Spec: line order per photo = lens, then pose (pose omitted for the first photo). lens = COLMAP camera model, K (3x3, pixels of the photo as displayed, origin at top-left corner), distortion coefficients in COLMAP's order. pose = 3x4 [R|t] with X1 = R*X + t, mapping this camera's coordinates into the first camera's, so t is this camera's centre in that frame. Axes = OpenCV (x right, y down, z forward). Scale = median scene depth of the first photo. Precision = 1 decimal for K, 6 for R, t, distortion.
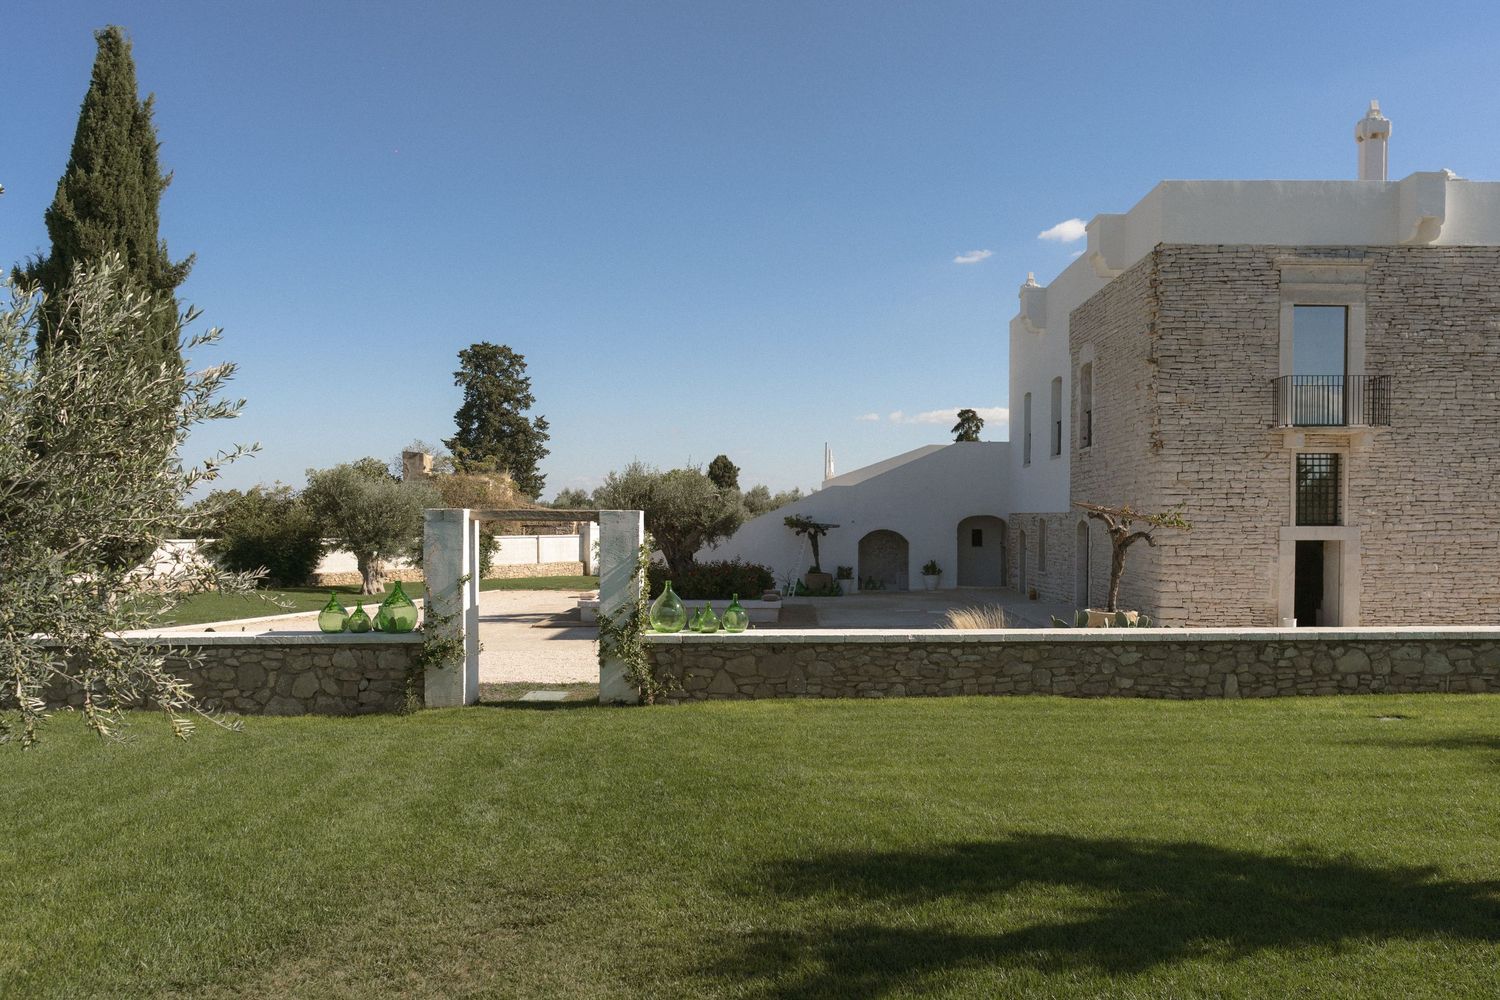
lens RADIAL K [[1061.9, 0, 748.6], [0, 1061.9, 548.5], [0, 0, 1]] dist [-0.002730, 0.003677]
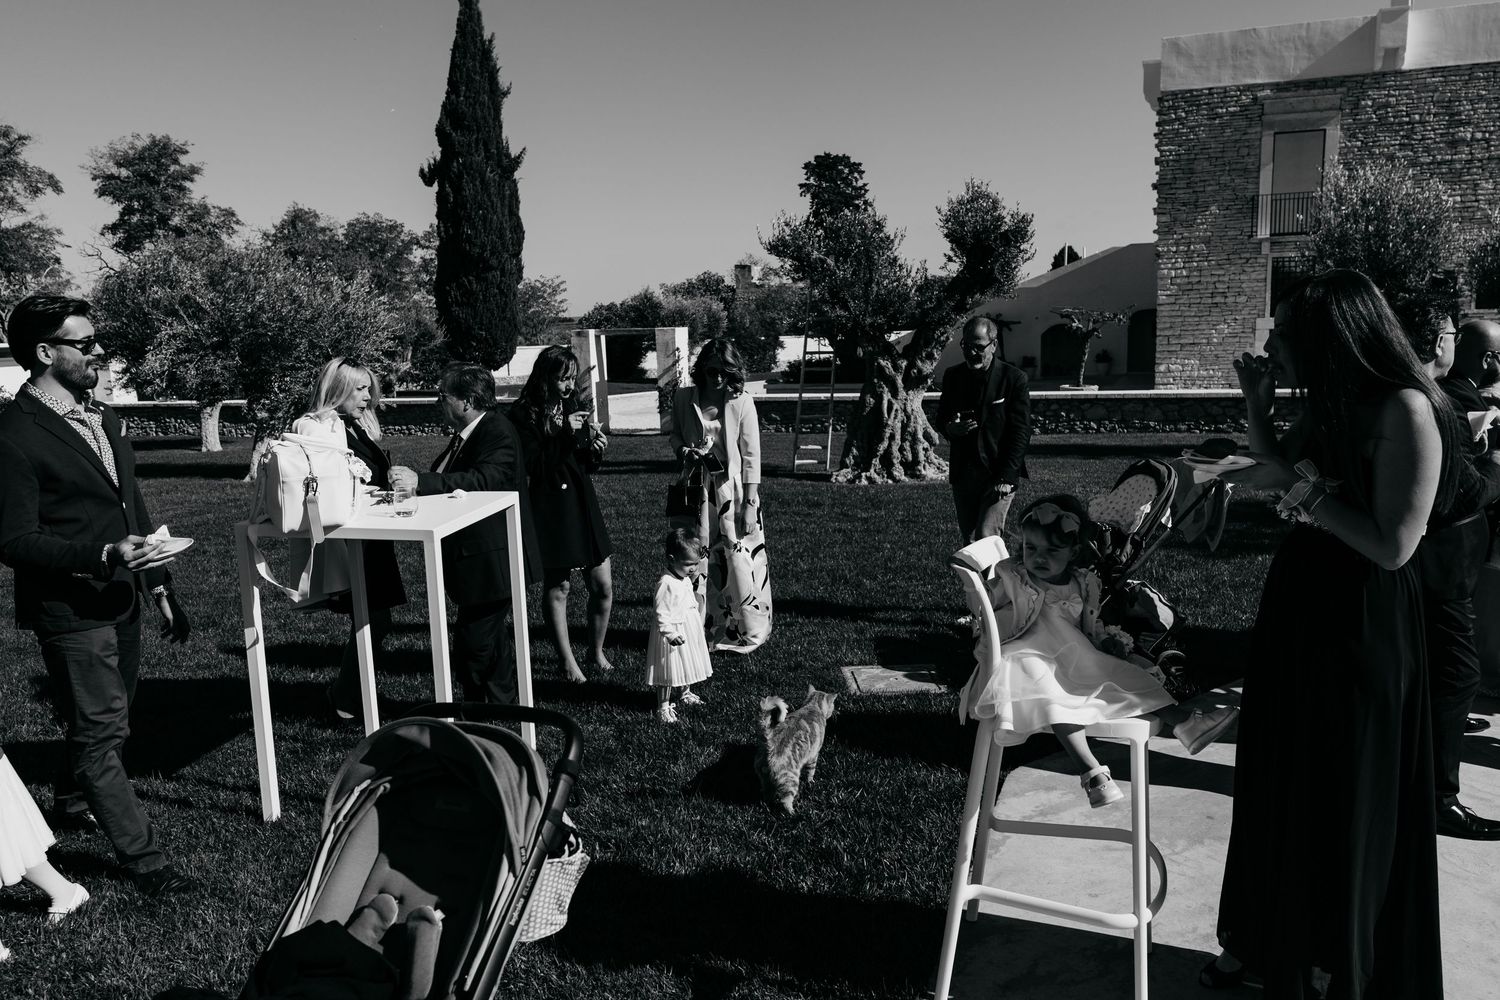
lens RADIAL K [[1104.3, 0, 774.8], [0, 1104.3, 504.2], [0, 0, 1]] dist [0.006899, 0.000618]
pose [[0.935072, 0.029780, -0.353205, 0.355617], [0.021670, 0.989798, 0.140823, 0.000161], [0.353795, -0.139333, 0.924887, -0.351552]]
